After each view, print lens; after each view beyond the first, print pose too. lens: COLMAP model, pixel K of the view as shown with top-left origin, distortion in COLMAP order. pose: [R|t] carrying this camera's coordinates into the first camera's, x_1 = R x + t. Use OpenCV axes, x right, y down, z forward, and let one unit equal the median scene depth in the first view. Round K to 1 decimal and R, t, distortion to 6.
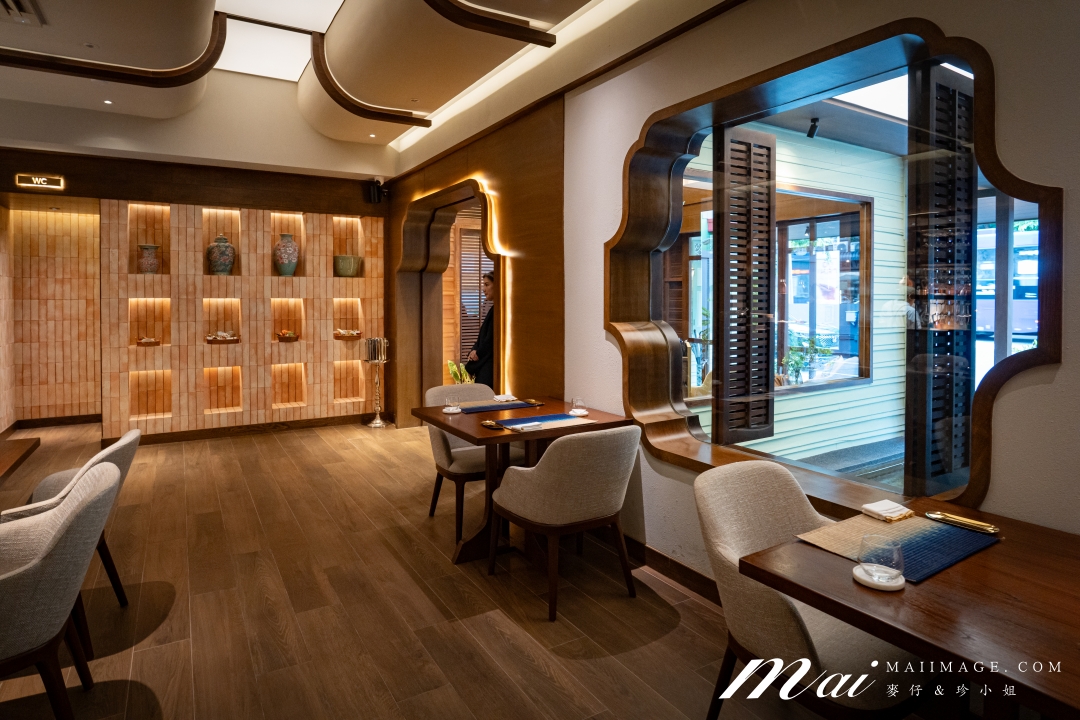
lens RADIAL K [[614.2, 0, 552.5], [0, 614.2, 304.6], [0, 0, 1]] dist [-0.026579, 0.001709]
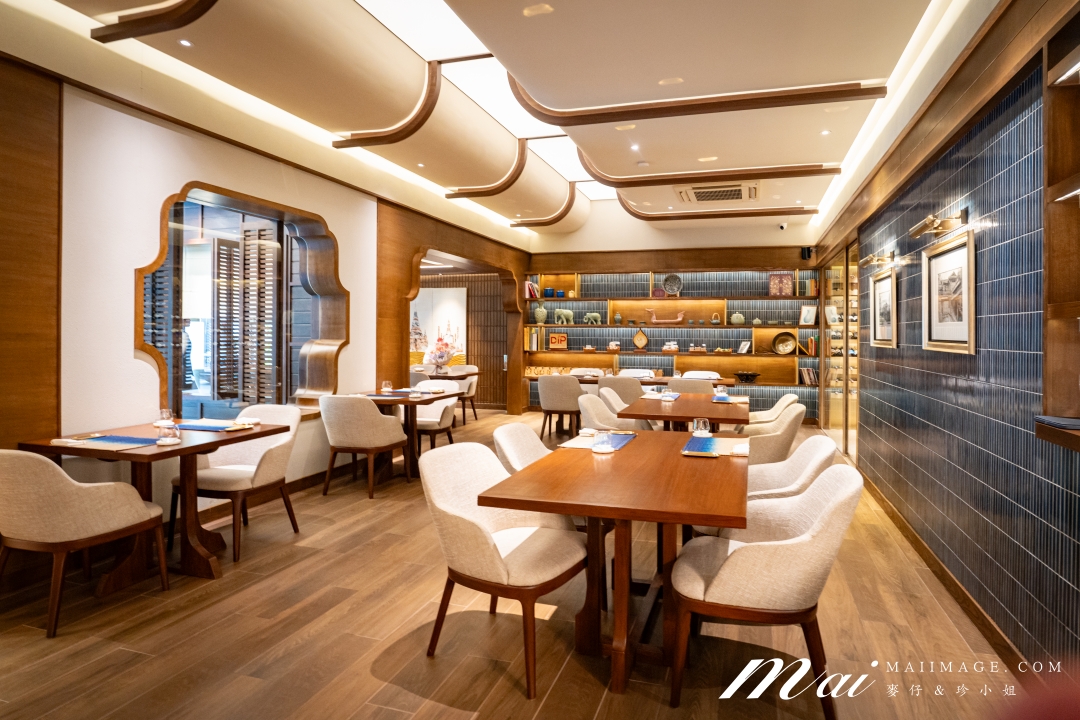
lens RADIAL K [[614.2, 0, 543.8], [0, 614.2, 337.3], [0, 0, 1]] dist [-0.026579, 0.001709]
pose [[-0.641231, -0.000304, 0.767348, -1.393487], [0.010614, 0.999901, 0.009266, 0.021148], [-0.767275, 0.014086, -0.641164, 1.334184]]
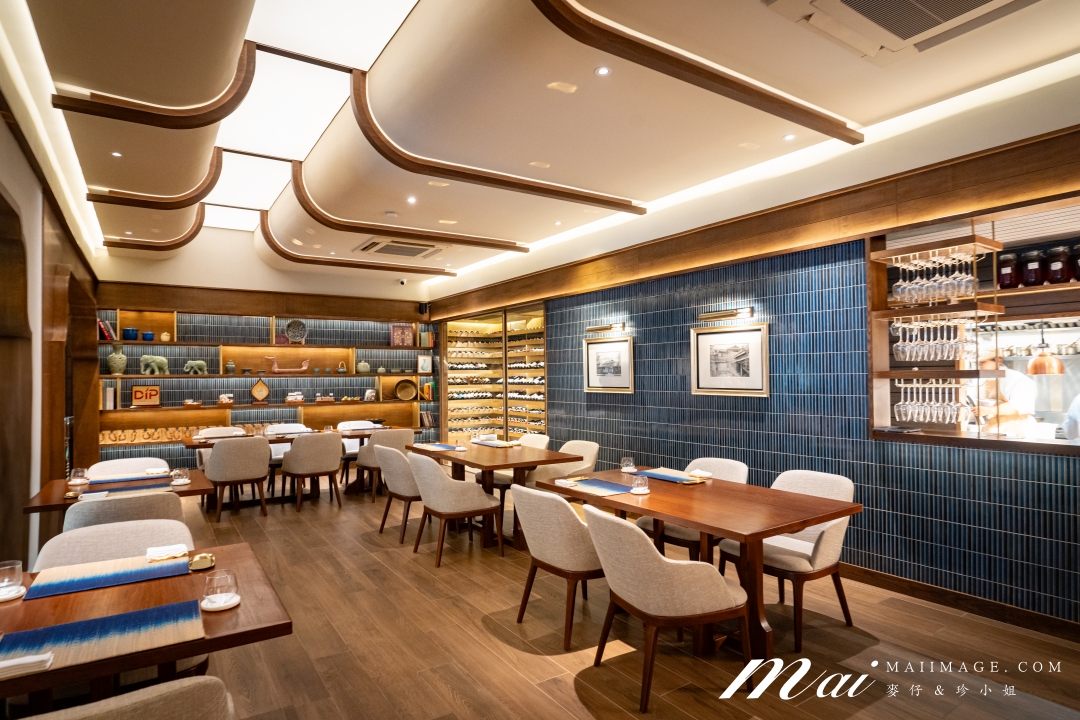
lens RADIAL K [[614.2, 0, 540.7], [0, 614.2, 364.4], [0, 0, 1]] dist [-0.026579, 0.001709]
pose [[-0.999760, 0.018203, -0.012206, -0.509279], [0.018220, 0.999833, -0.001251, -0.029063], [0.012181, -0.001473, -0.999925, 1.777044]]
